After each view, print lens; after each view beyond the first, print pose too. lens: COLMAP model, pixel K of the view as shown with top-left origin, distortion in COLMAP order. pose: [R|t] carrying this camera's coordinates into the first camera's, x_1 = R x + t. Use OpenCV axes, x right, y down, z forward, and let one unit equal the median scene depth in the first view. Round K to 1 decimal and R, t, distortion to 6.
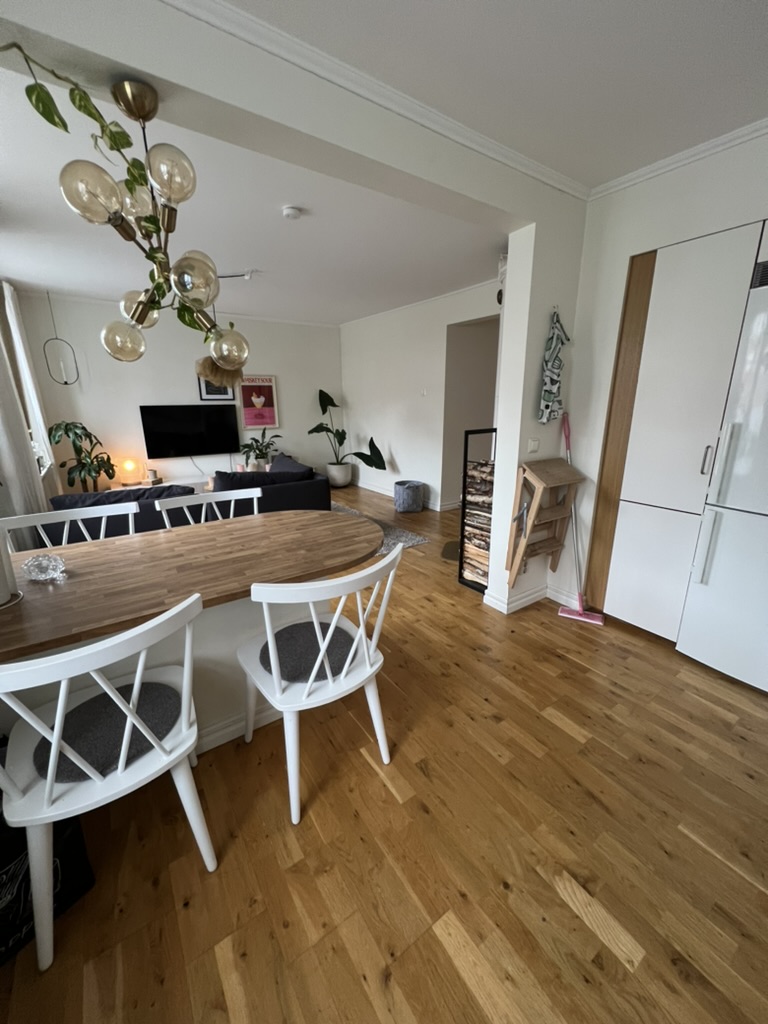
lens RADIAL K [[409.1, 0, 385.3], [0, 409.1, 511.3], [0, 0, 1]] dist [-0.002474, 0.001263]
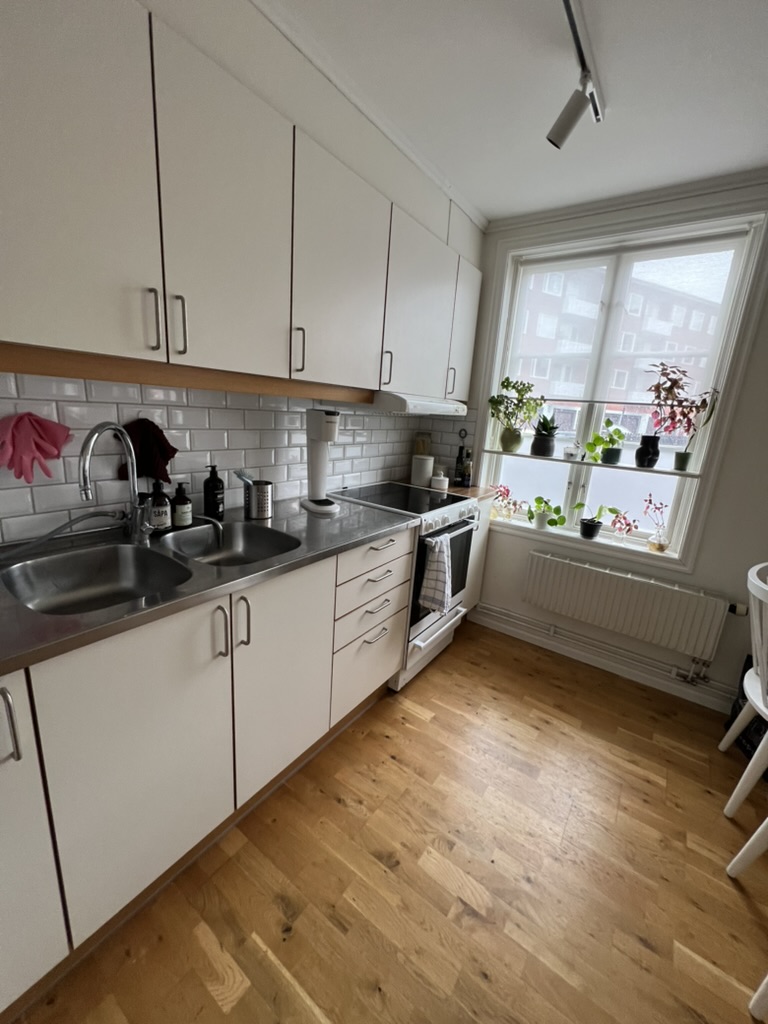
lens RADIAL K [[409.1, 0, 386.2], [0, 409.1, 511.3], [0, 0, 1]] dist [-0.002474, 0.001263]
pose [[-0.938421, 0.023819, -0.344673, 0.440273], [-0.151815, 0.867720, 0.473302, -0.164515], [0.310353, 0.496483, -0.810670, 0.563787]]
